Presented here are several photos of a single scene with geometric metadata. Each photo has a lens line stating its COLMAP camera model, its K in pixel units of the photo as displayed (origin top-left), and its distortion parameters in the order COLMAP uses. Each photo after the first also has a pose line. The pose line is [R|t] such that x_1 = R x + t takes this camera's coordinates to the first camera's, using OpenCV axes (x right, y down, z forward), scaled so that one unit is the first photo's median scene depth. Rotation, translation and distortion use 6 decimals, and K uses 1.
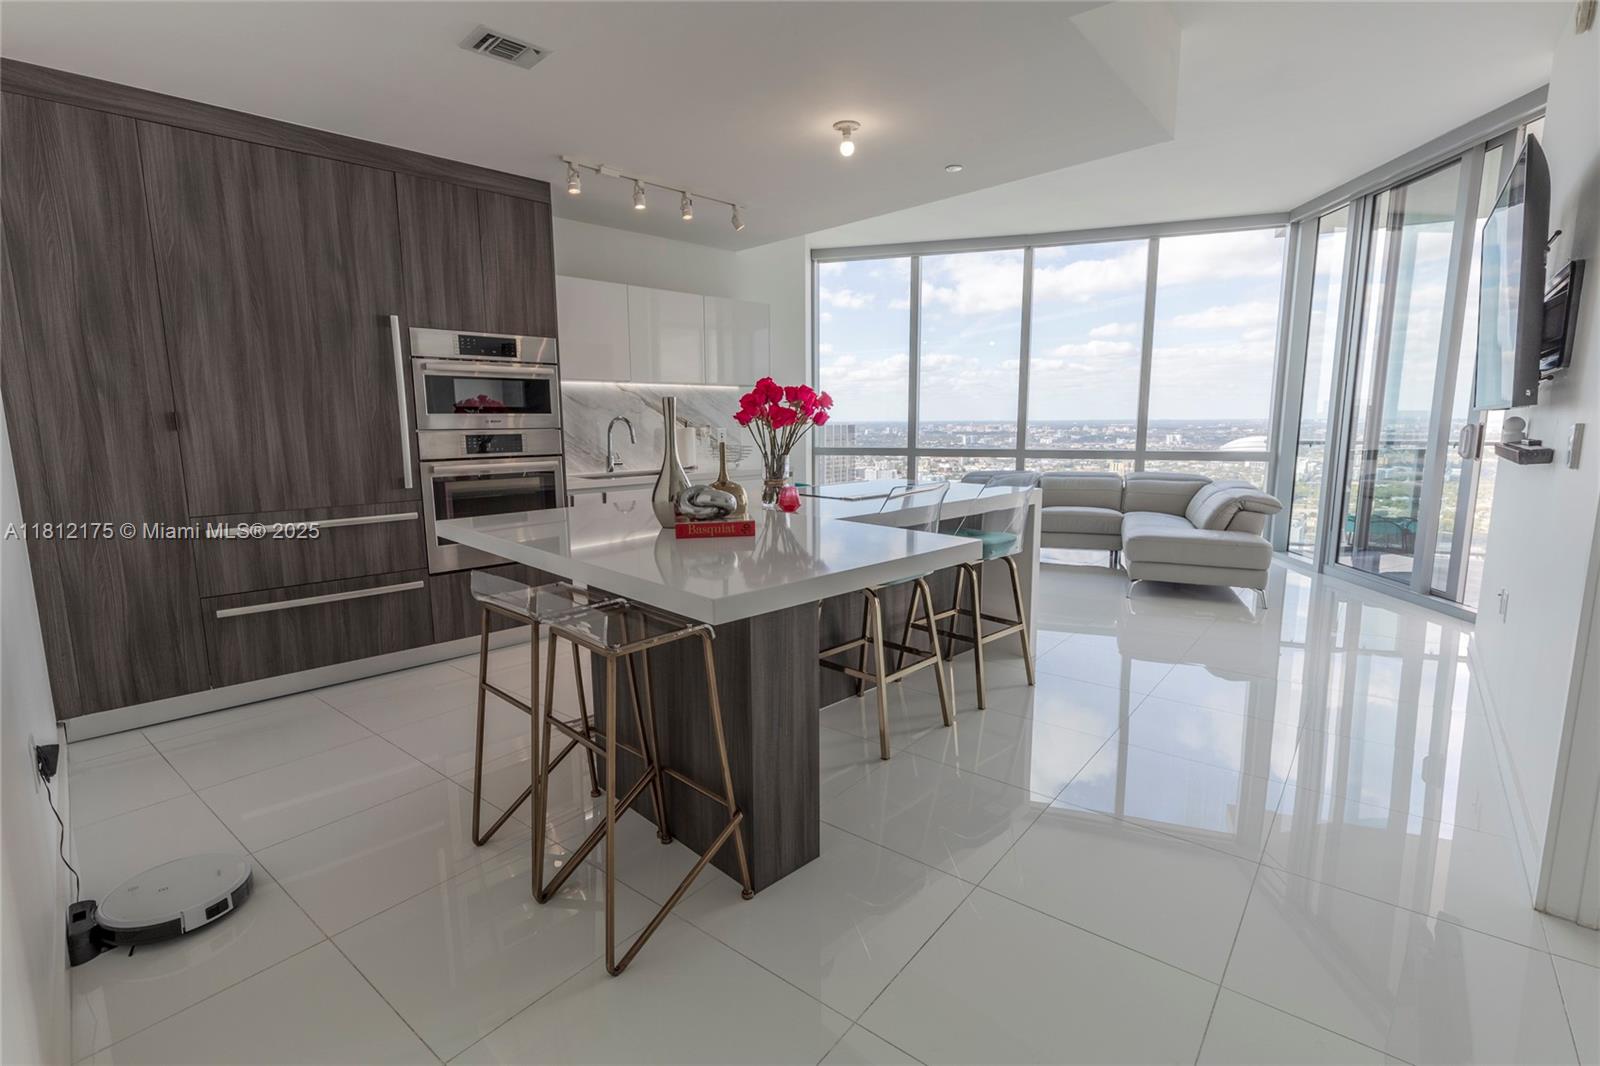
lens RADIAL K [[737.2, 0, 800.0], [0, 737.2, 533.0], [0, 0, 1]] dist [-0.003165, -0.000380]
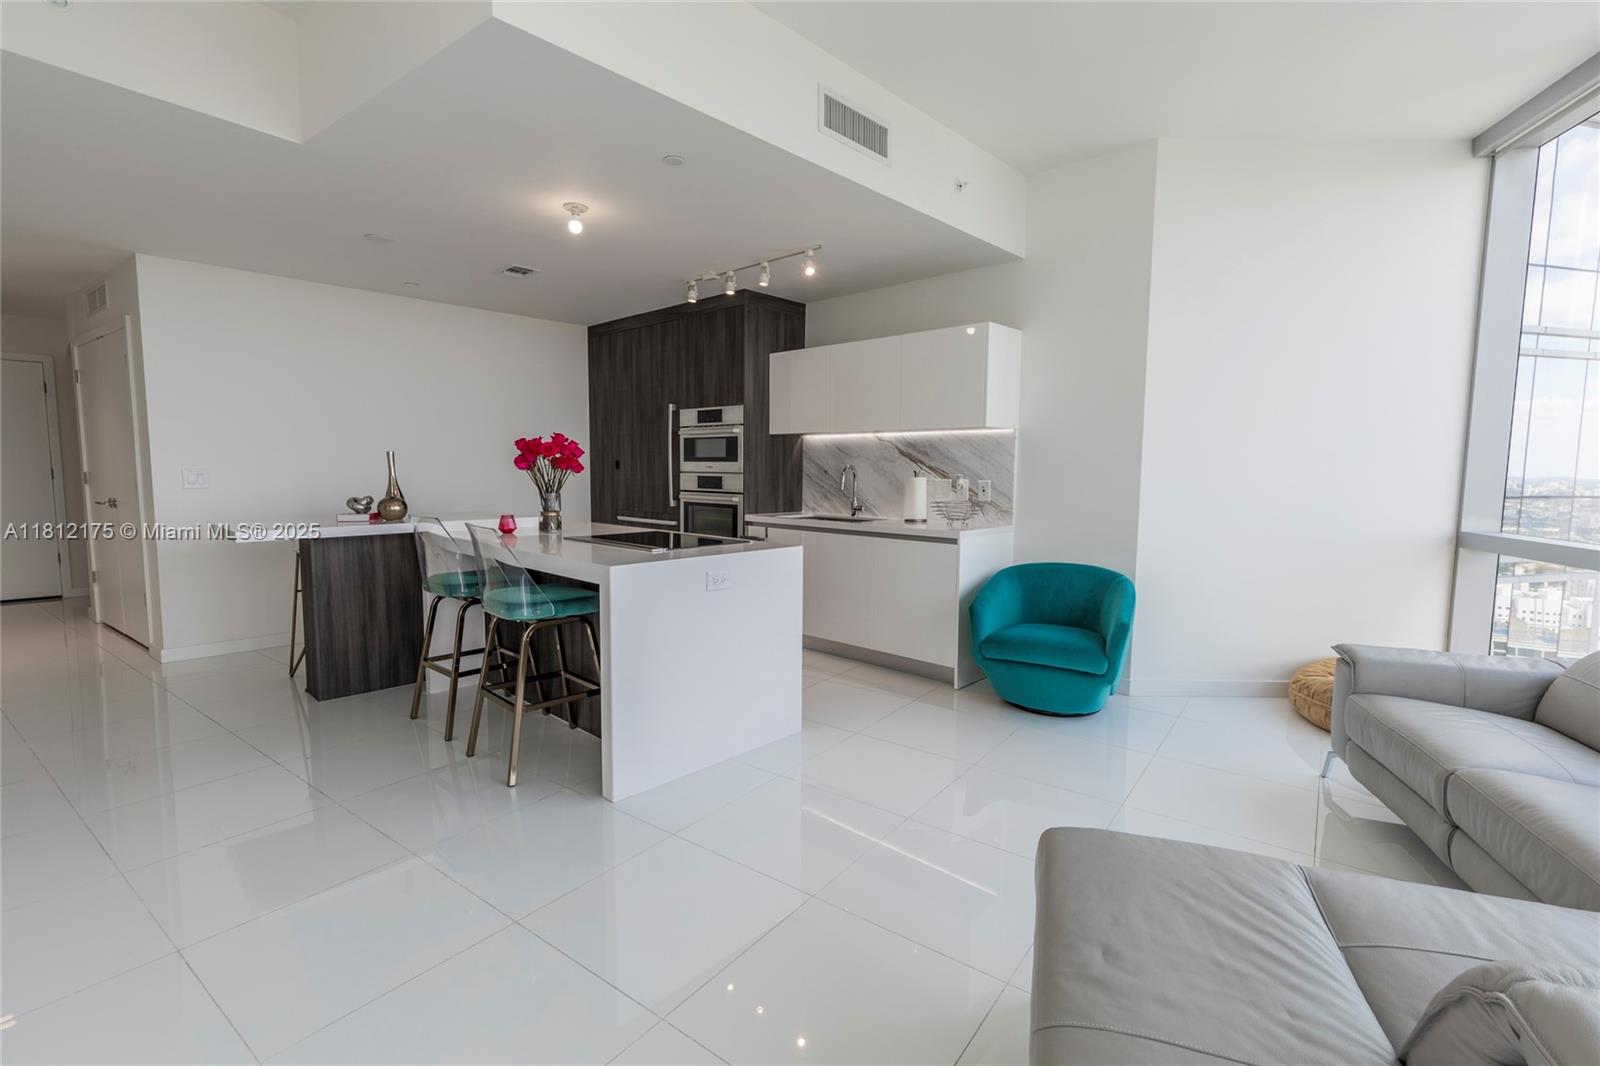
lens RADIAL K [[709.1, 0, 800.0], [0, 709.1, 533.0], [0, 0, 1]] dist [0.001690, 0.000075]
pose [[0.047199, 0.099384, -0.993929, 0.692558], [-0.162369, 0.982568, 0.090537, -0.125370], [0.985601, 0.157110, 0.062513, 0.774223]]
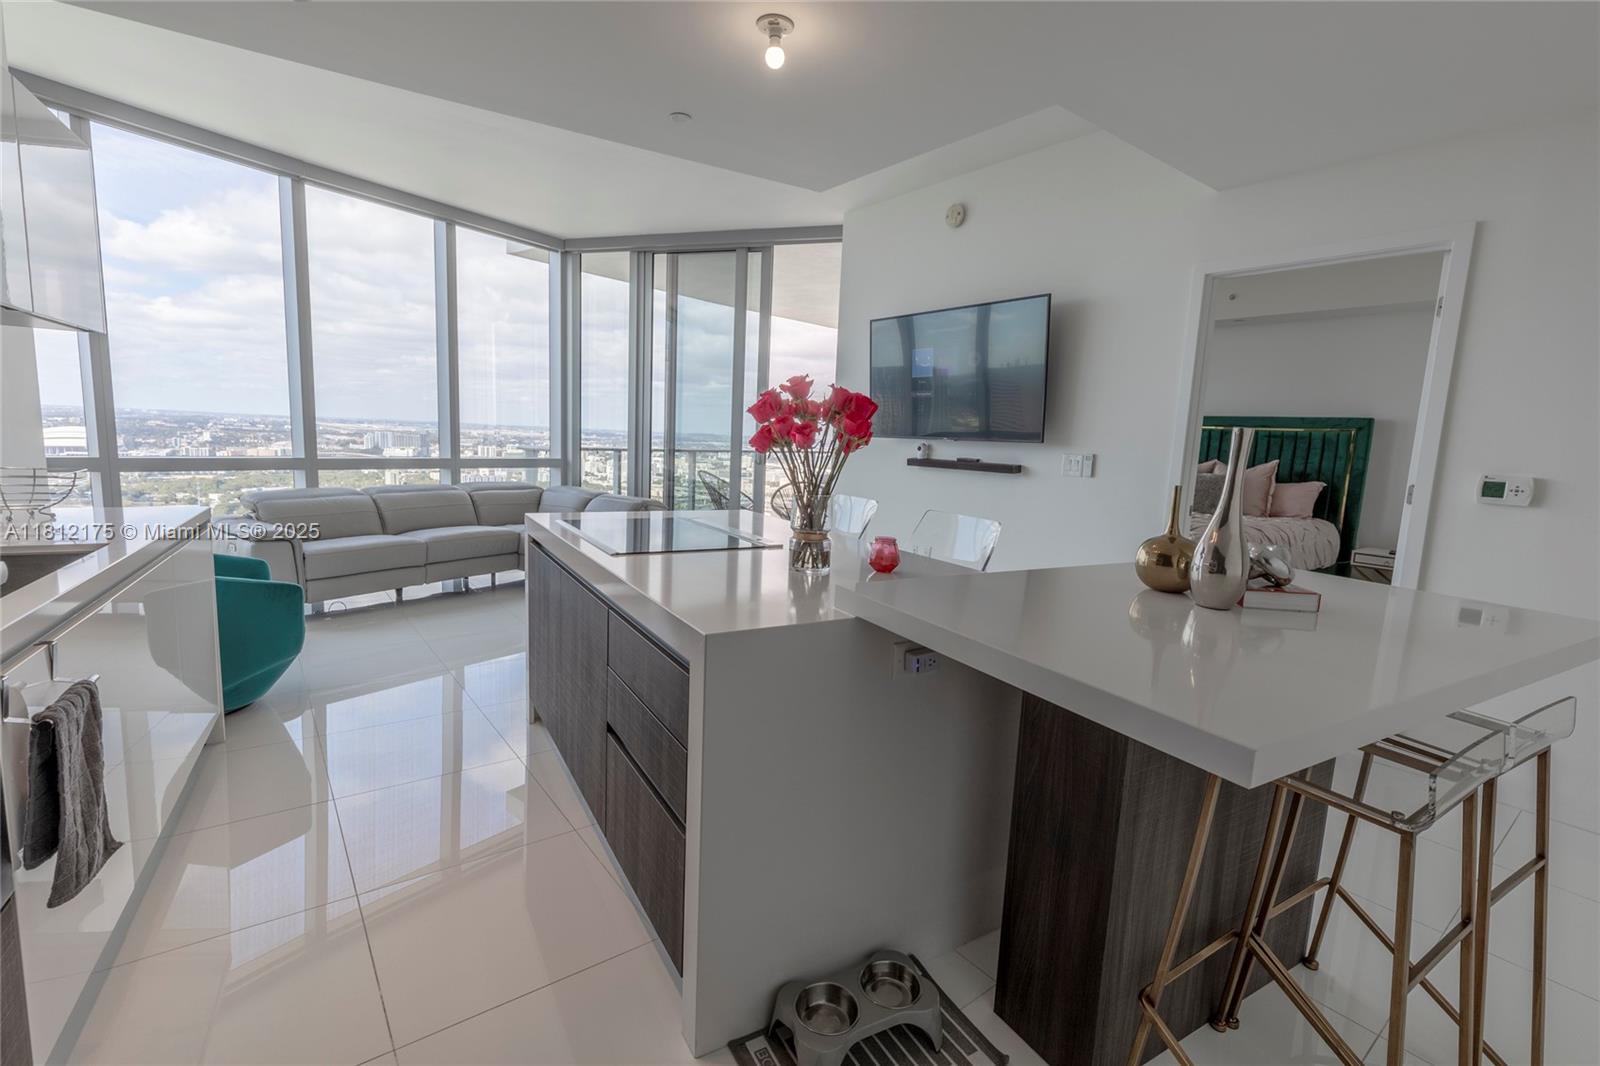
lens RADIAL K [[709.1, 0, 800.0], [0, 709.1, 533.0], [0, 0, 1]] dist [0.001690, 0.000075]
pose [[0.216789, -0.118142, 0.969043, -0.380252], [0.105062, 0.989708, 0.097157, -0.078310], [-0.970548, 0.080747, 0.226970, 0.509870]]
